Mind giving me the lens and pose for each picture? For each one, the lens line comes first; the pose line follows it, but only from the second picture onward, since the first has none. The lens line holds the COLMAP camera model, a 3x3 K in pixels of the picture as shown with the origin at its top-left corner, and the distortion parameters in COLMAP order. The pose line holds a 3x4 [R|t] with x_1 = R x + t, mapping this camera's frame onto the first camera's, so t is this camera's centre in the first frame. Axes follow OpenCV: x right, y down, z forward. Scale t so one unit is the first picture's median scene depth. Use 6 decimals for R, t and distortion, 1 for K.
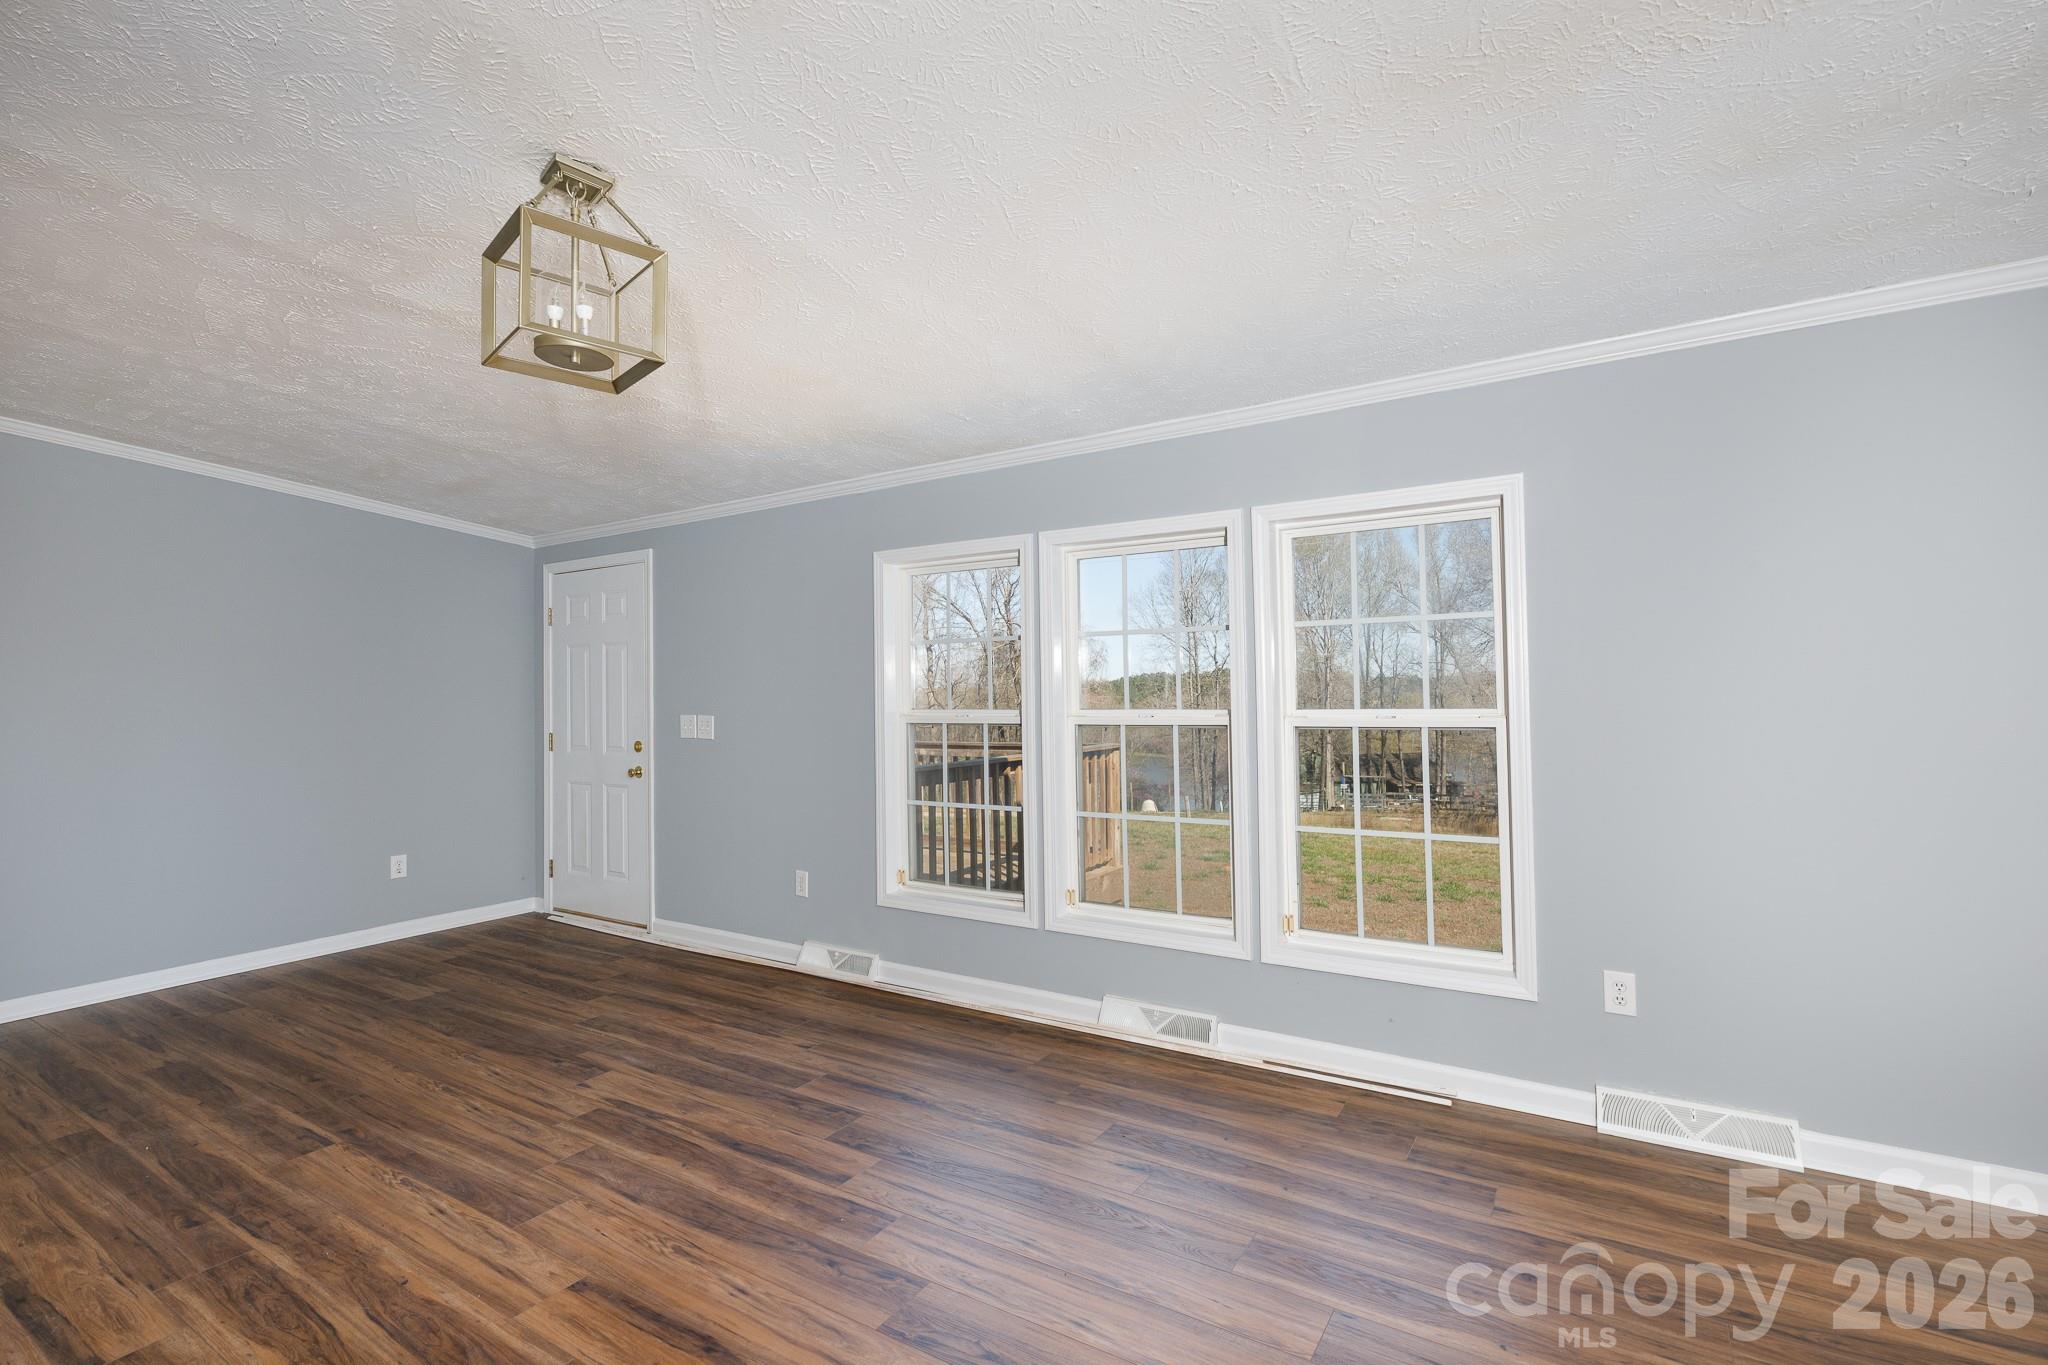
lens RADIAL K [[930.7, 0, 1026.5], [0, 930.7, 688.6], [0, 0, 1]] dist [0.002398, -0.001092]
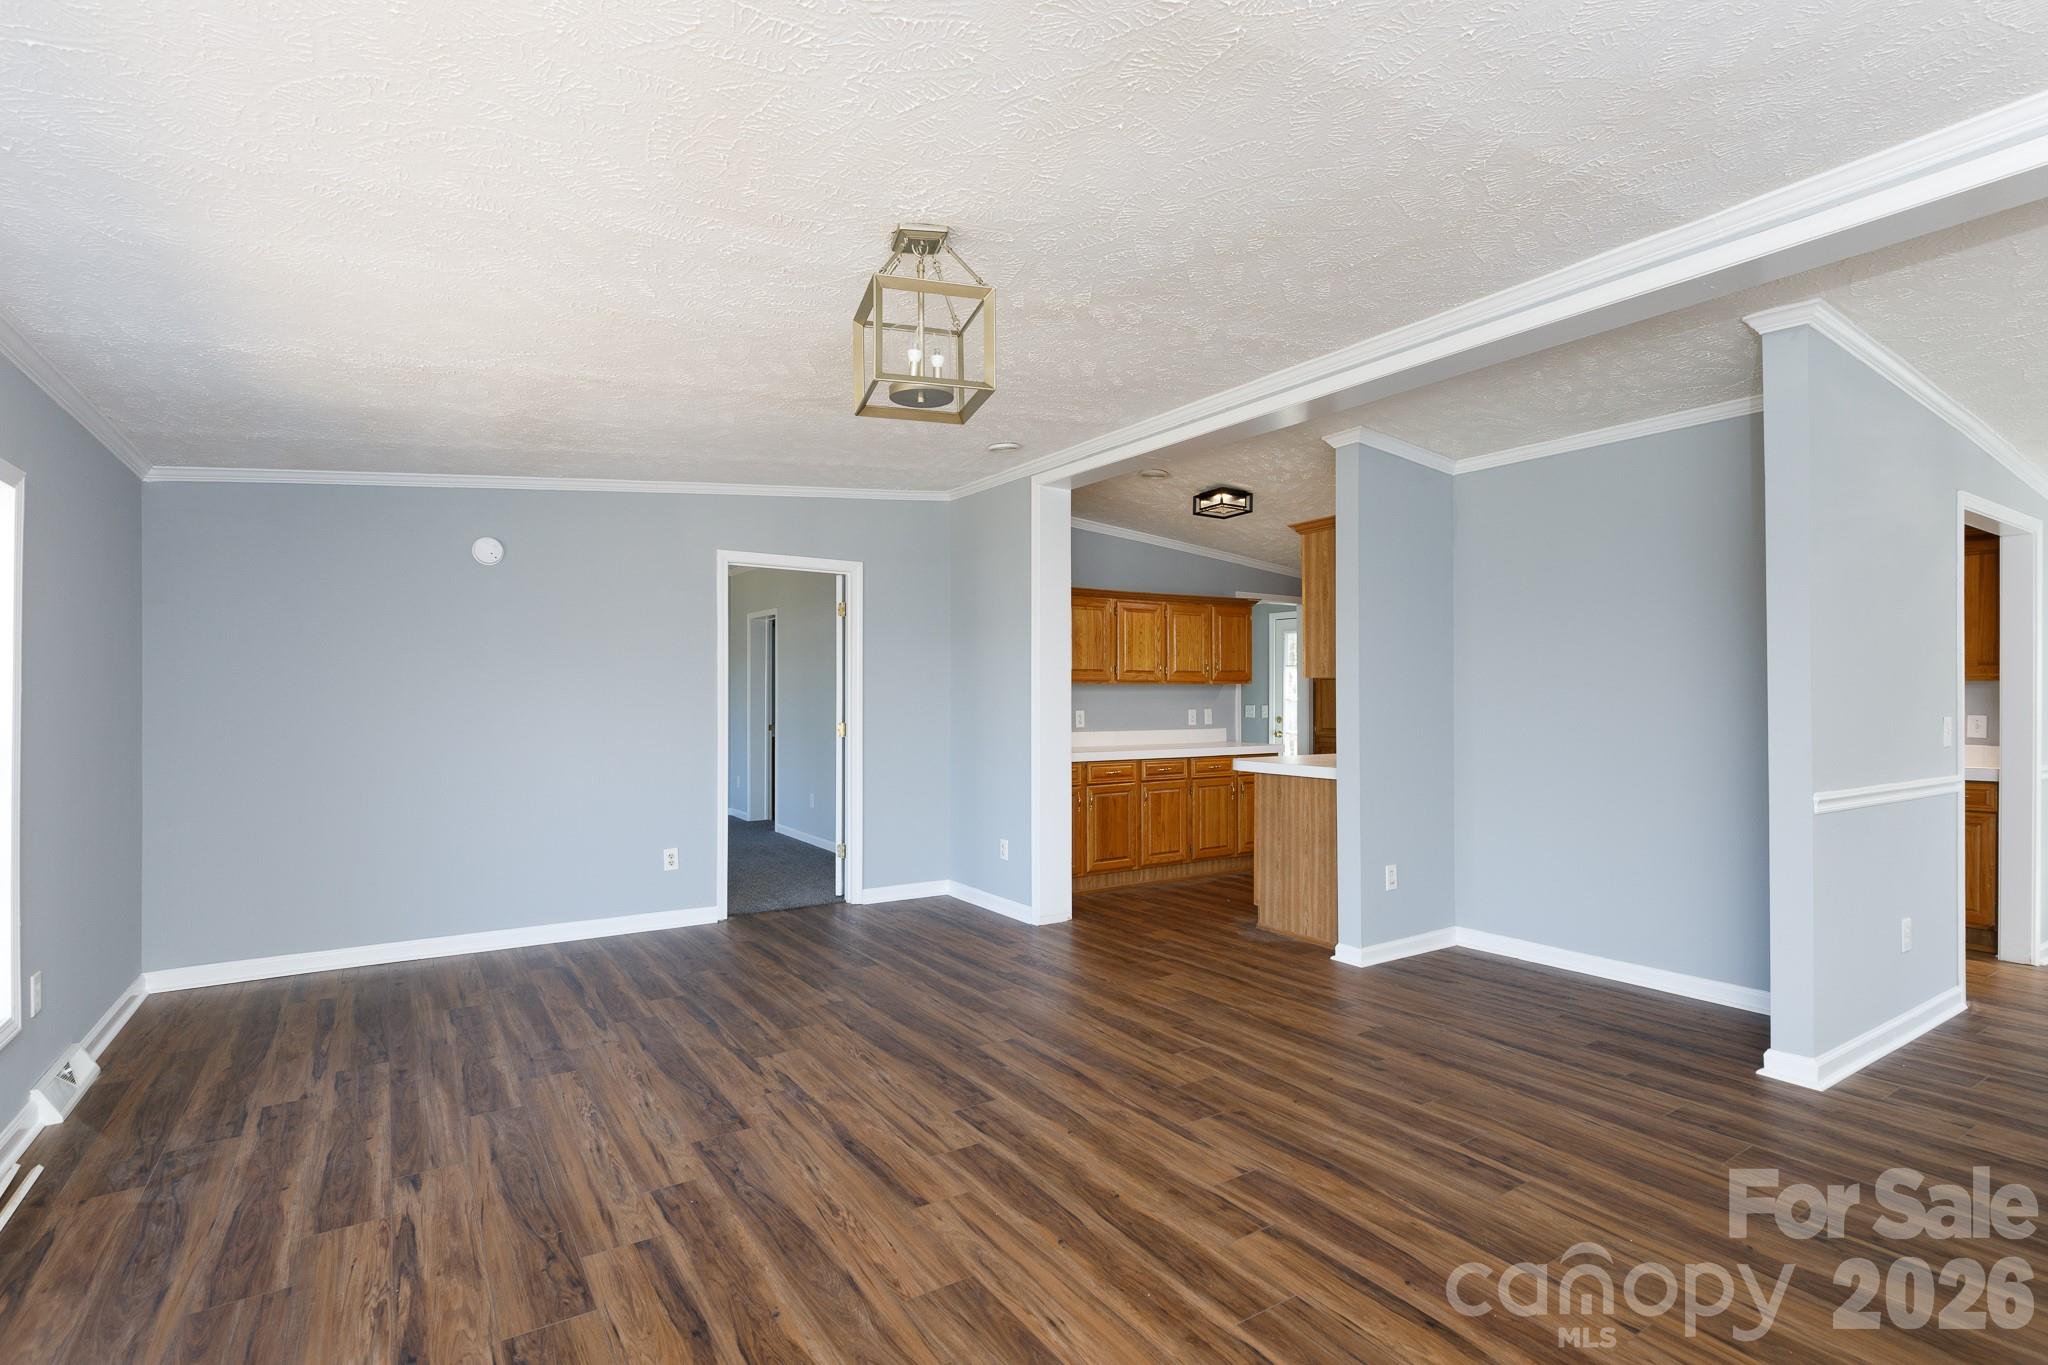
lens RADIAL K [[972.5, 0, 1016.7], [0, 972.5, 692.3], [0, 0, 1]] dist [0.000007, -0.000178]
pose [[-0.907128, 0.017048, 0.420509, -0.651592], [0.009169, 0.999743, -0.020752, 0.017838], [-0.420755, -0.014969, -0.907051, 1.208110]]
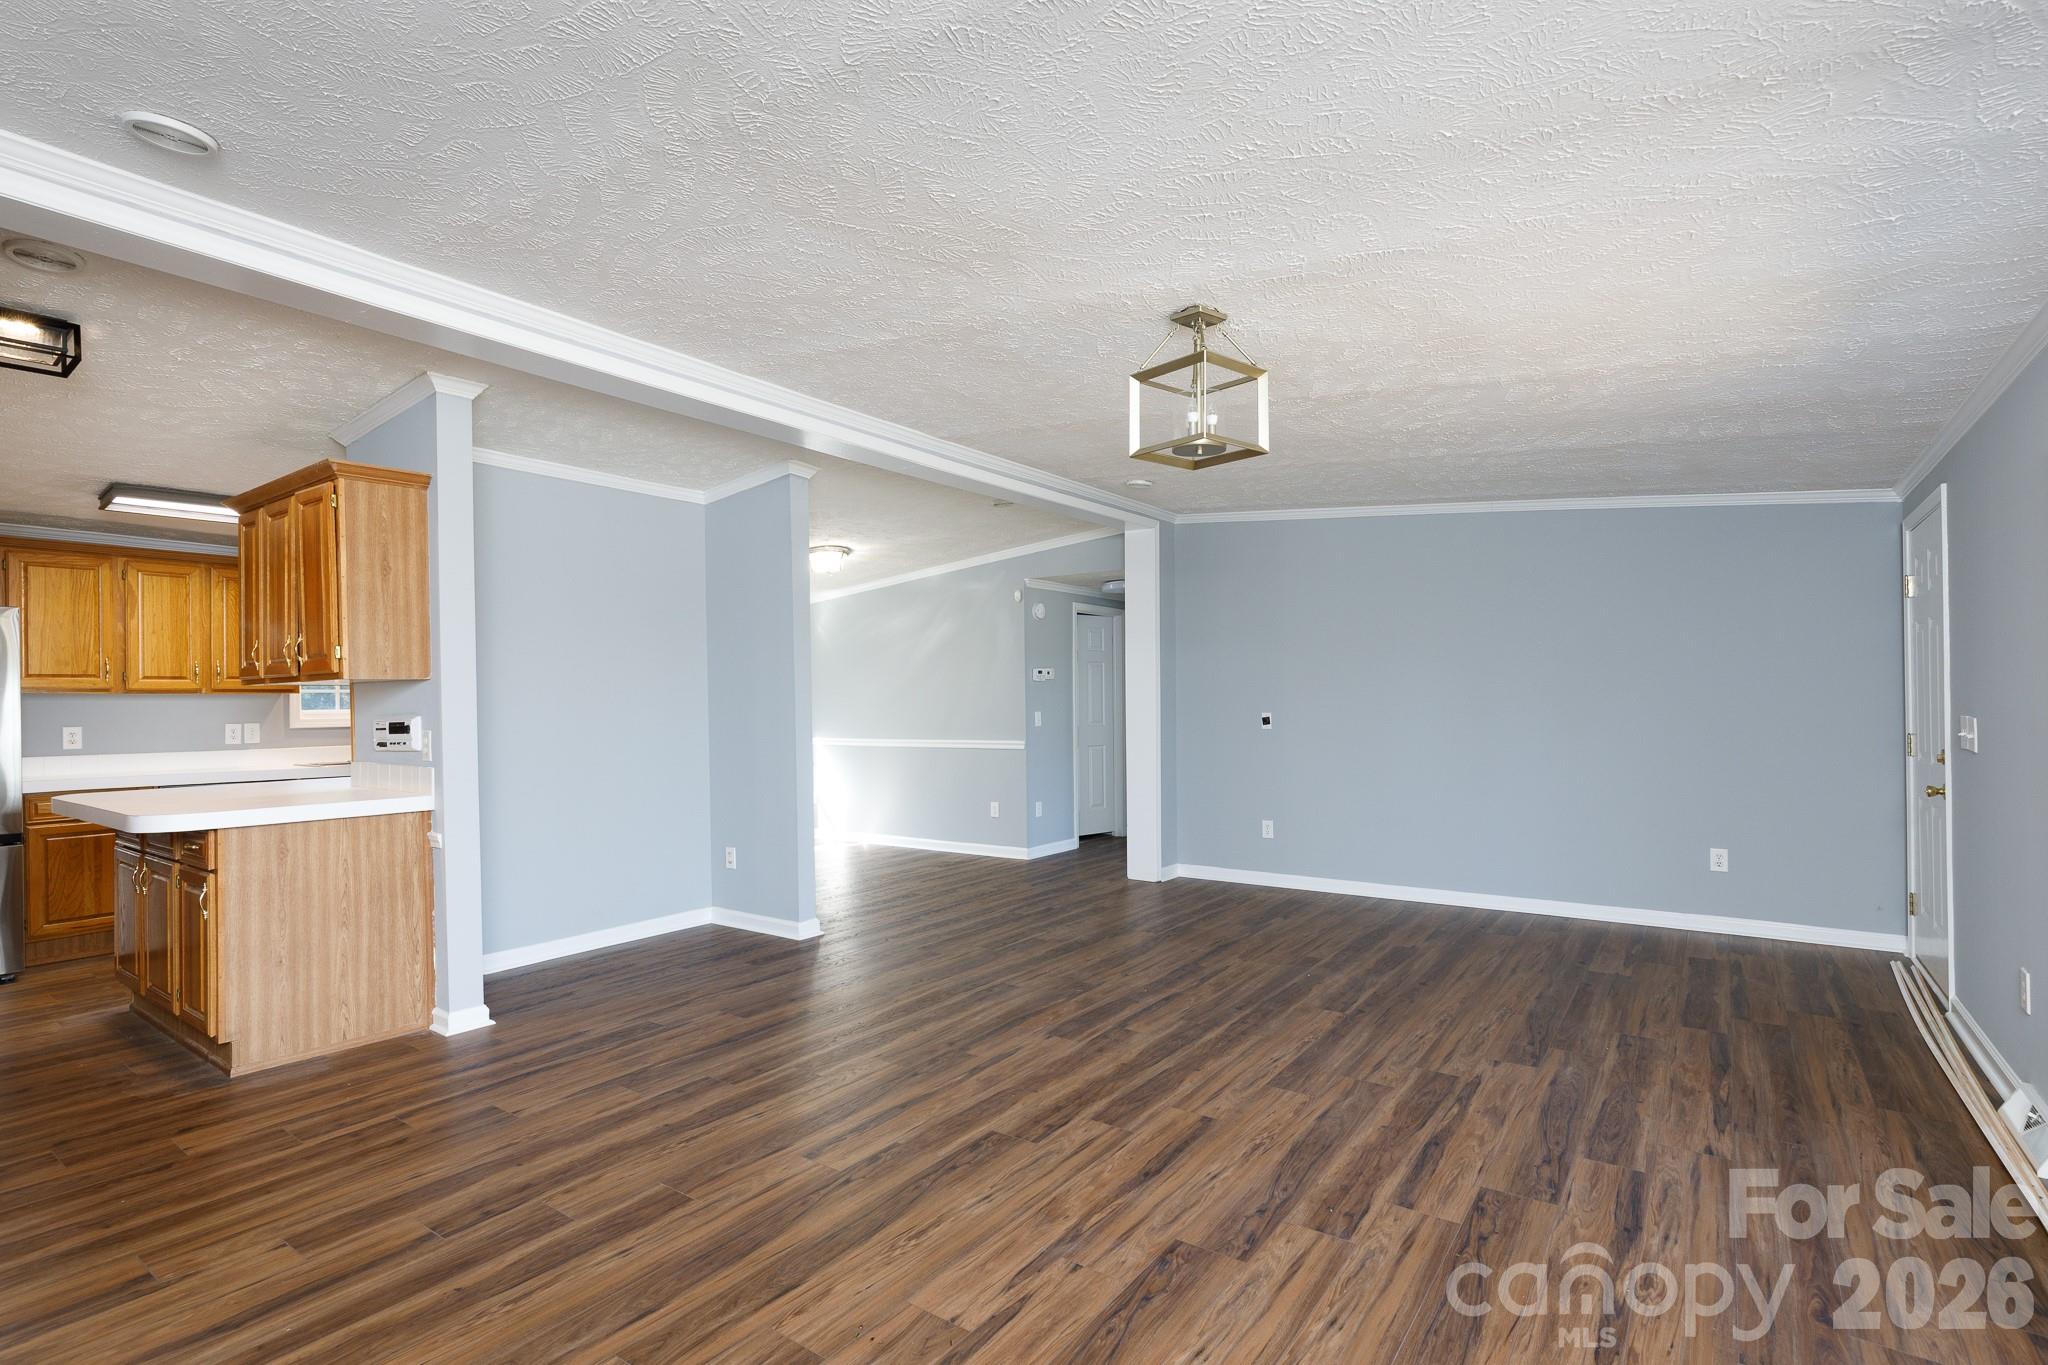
lens RADIAL K [[972.5, 0, 1028.9], [0, 972.5, 699.7], [0, 0, 1]] dist [0.000007, -0.000178]
pose [[-0.058520, 0.012571, -0.998207, 0.577920], [0.019297, 0.999748, 0.011459, -0.006315], [0.998100, -0.018592, -0.058748, 0.487047]]
